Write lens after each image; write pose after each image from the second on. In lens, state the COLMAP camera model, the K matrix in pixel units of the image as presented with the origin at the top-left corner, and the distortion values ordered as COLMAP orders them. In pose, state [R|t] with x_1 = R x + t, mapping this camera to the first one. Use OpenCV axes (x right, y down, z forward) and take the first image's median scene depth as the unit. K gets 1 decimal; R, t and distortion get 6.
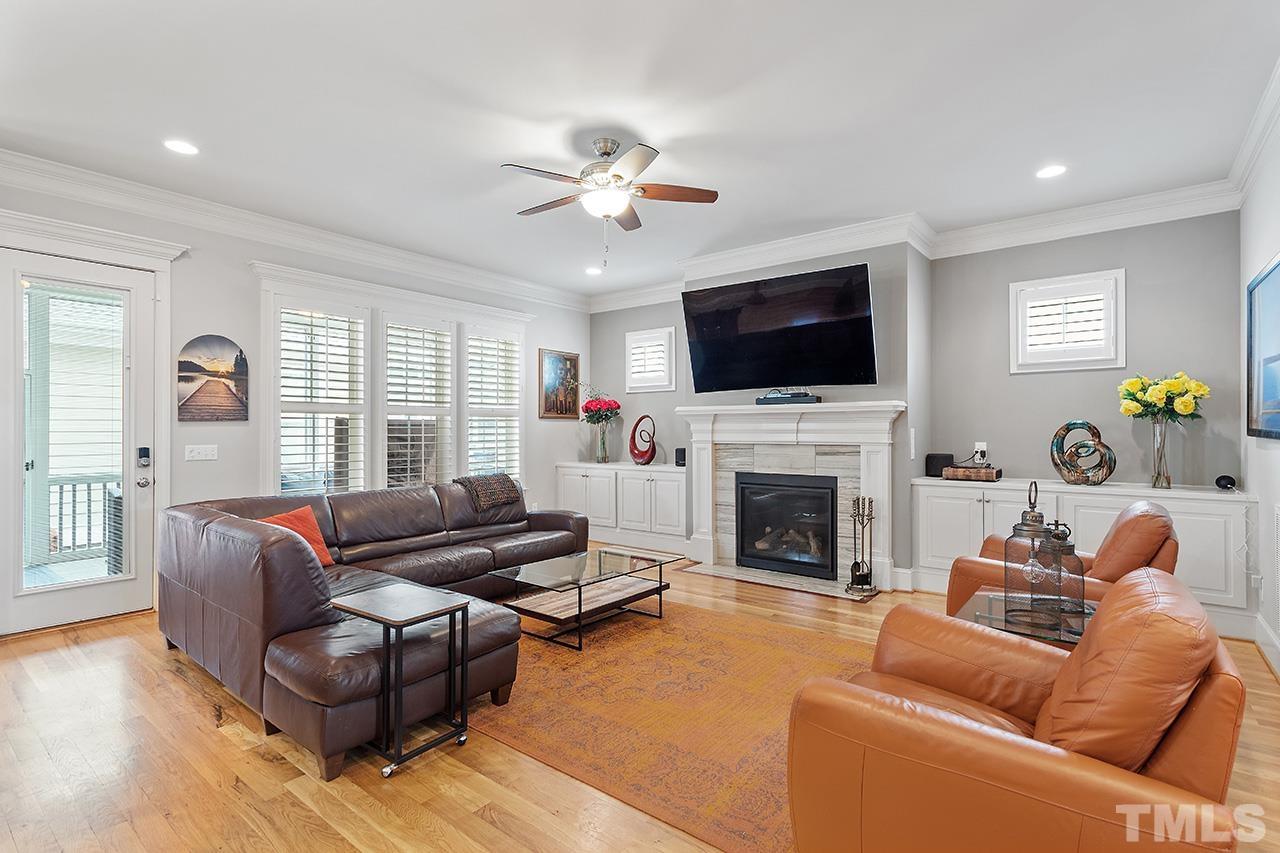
lens RADIAL K [[608.1, 0, 640.0], [0, 608.1, 426.5], [0, 0, 1]] dist [0.000844, 0.000059]
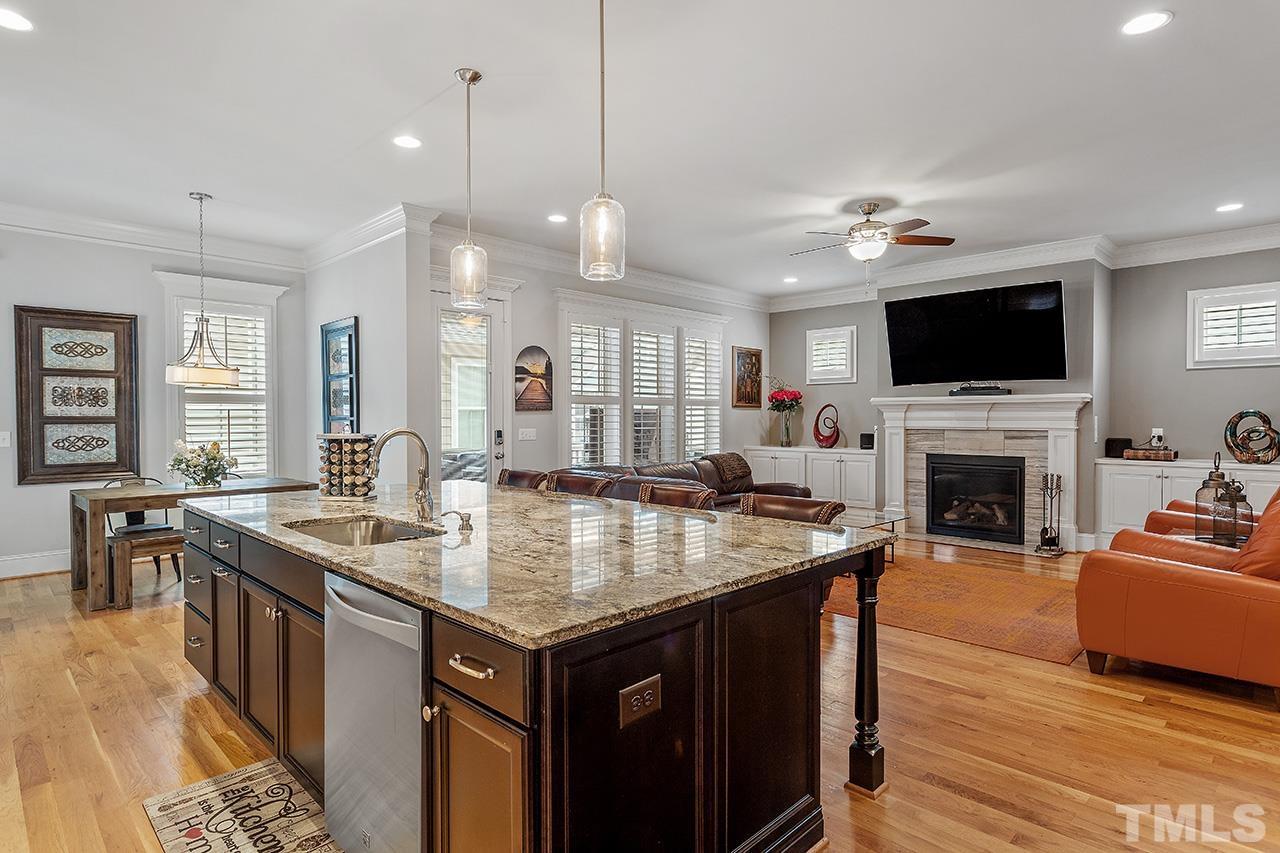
lens RADIAL K [[673.8, 0, 629.7], [0, 673.8, 426.5], [0, 0, 1]] dist [-0.000675, 0.000342]
pose [[0.992862, 0.001985, -0.119252, -0.287018], [0.000362, 0.999807, 0.019653, -0.003134], [0.119268, -0.019556, 0.992670, -0.396545]]
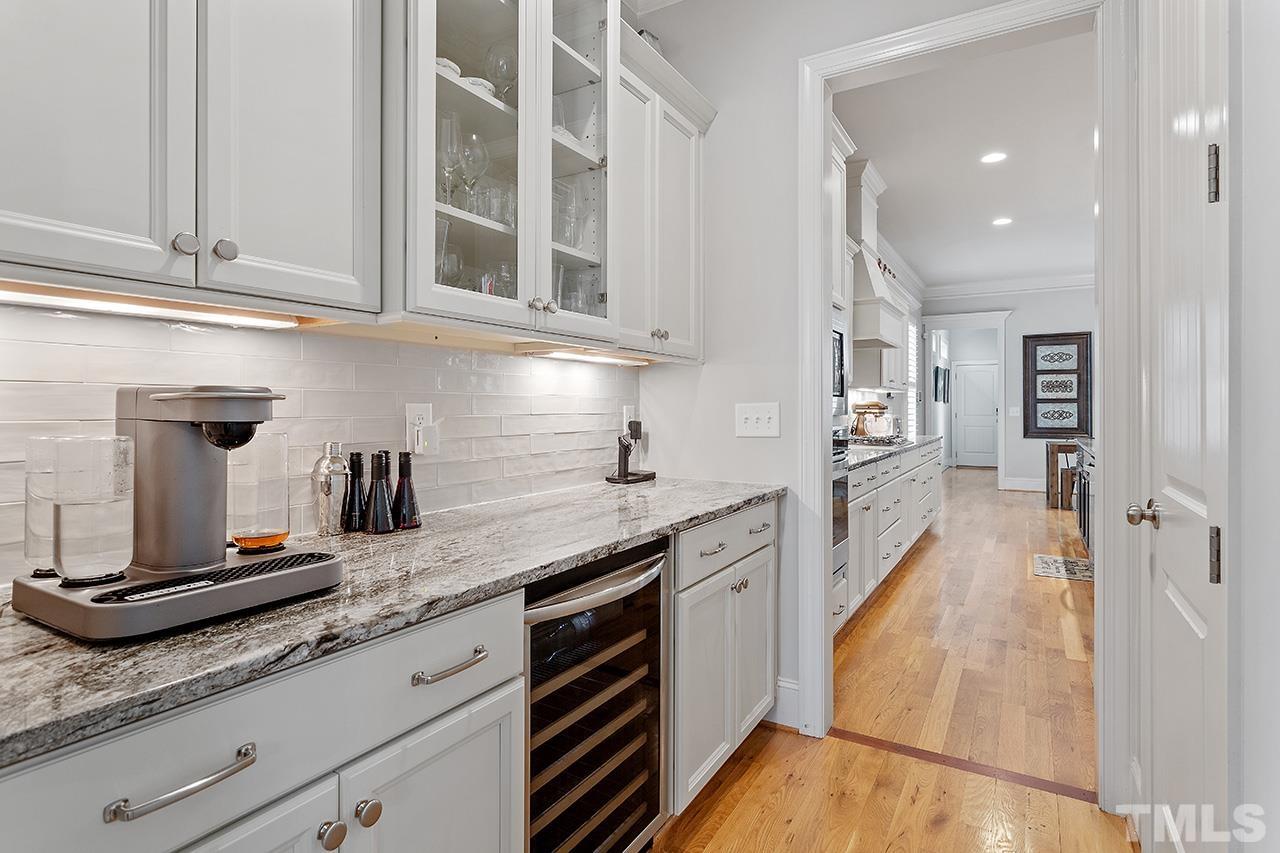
lens RADIAL K [[654.3, 0, 642.0], [0, 654.3, 406.8], [0, 0, 1]] dist [0.000737, 0.000280]
pose [[0.136784, -0.000173, -0.990601, 0.277341], [0.005422, 0.999985, 0.000574, 0.017380], [0.990586, -0.005449, 0.136783, -0.749093]]
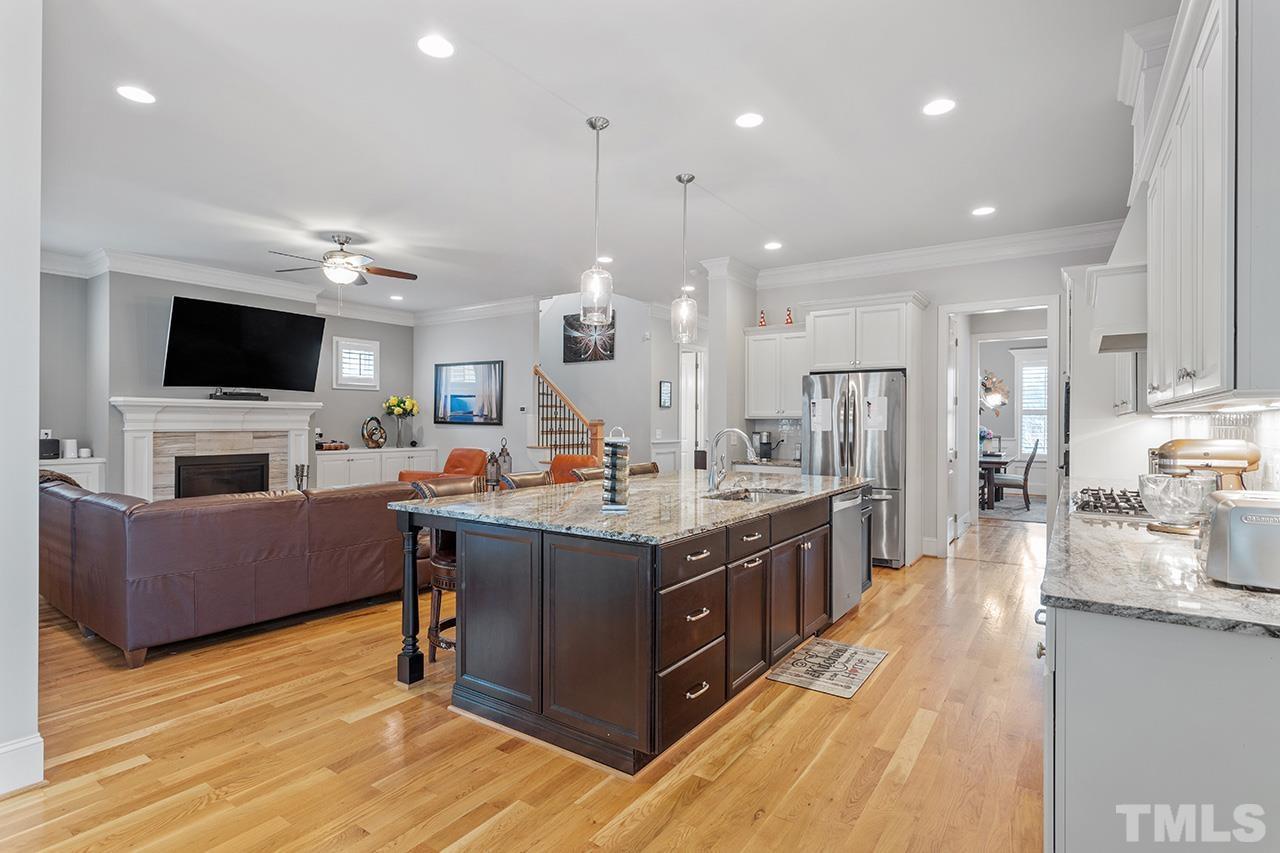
lens RADIAL K [[640.1, 0, 640.0], [0, 640.1, 426.5], [0, 0, 1]] dist [-0.000837, -0.000021]
pose [[-0.069605, -0.005816, 0.997558, -1.240872], [-0.011127, 0.999925, 0.005053, 0.002779], [-0.997513, -0.010748, -0.069664, 0.244801]]
